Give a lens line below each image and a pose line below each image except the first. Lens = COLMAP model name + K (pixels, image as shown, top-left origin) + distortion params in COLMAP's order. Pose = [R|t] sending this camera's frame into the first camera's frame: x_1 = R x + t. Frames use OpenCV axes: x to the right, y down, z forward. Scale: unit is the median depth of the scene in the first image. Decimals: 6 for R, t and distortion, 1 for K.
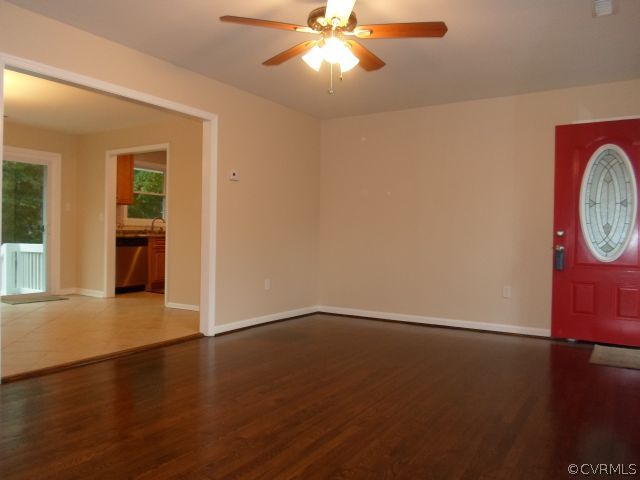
lens RADIAL K [[492.5, 0, 320.0], [0, 492.5, 240.0], [0, 0, 1]] dist [-0.001775, -0.000782]
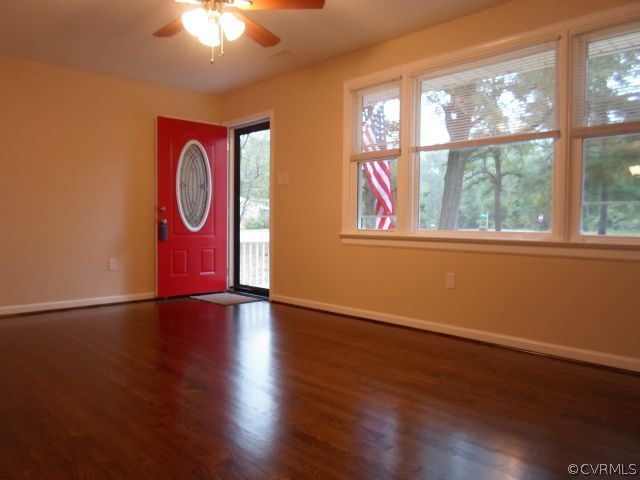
lens RADIAL K [[492.5, 0, 320.0], [0, 492.5, 240.0], [0, 0, 1]] dist [-0.001775, -0.000782]
pose [[0.250022, -0.052461, 0.966818, -0.579583], [0.004026, 0.998579, 0.053143, -0.000164], [-0.968232, -0.009395, 0.249878, 0.346730]]
